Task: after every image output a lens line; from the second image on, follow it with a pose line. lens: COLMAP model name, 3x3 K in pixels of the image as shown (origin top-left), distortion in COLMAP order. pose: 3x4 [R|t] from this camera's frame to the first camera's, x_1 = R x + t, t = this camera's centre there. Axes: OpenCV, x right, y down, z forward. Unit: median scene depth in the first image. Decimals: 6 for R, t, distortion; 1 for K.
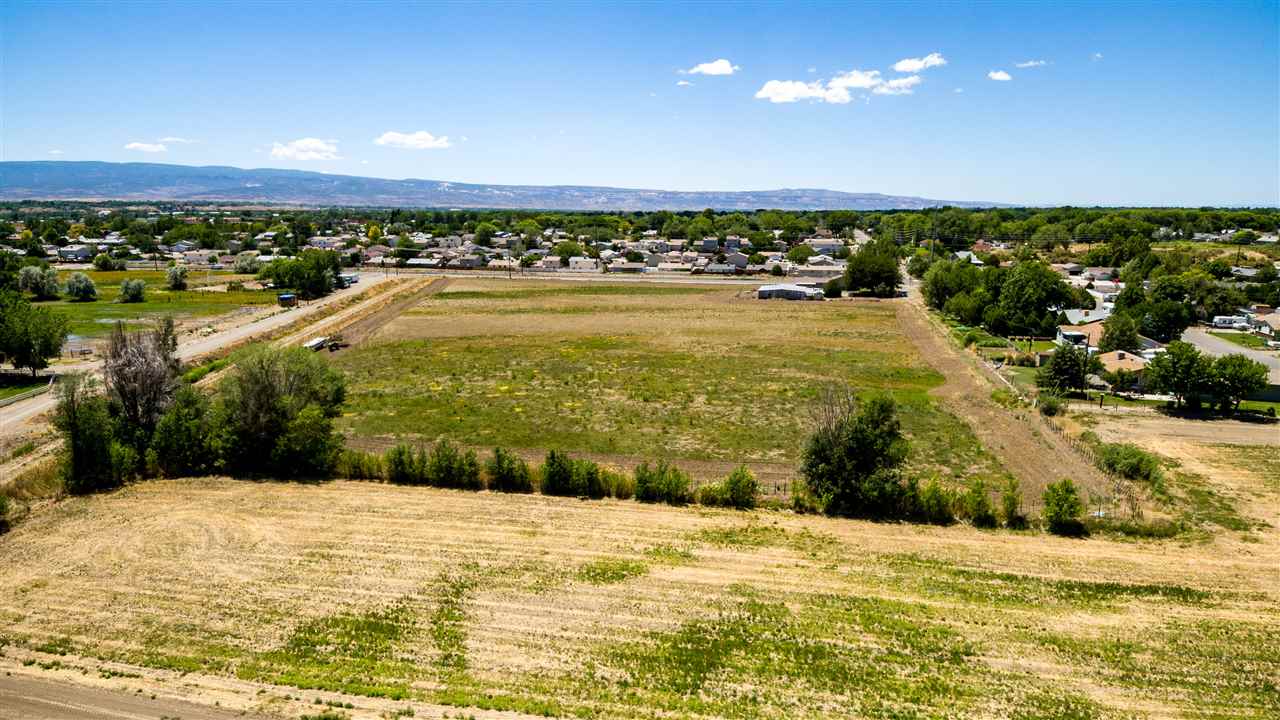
lens RADIAL K [[768.4, 0, 663.0], [0, 768.4, 372.3], [0, 0, 1]] dist [0.103835, -0.138288]
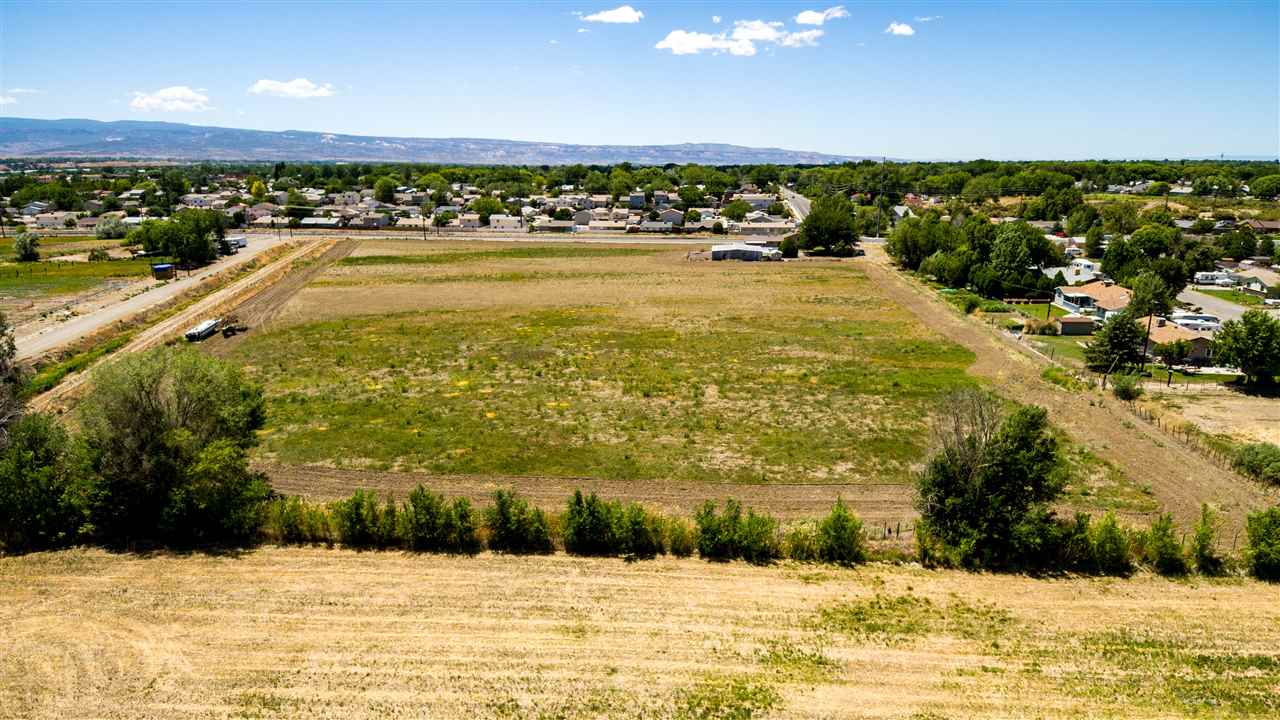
lens RADIAL K [[768.4, 0, 663.0], [0, 768.4, 372.3], [0, 0, 1]] dist [0.103835, -0.138288]
pose [[0.992518, -0.033049, 0.117539, -0.057646], [0.026540, 0.998049, 0.056512, -0.019324], [-0.119177, -0.052970, 0.991459, 0.110767]]
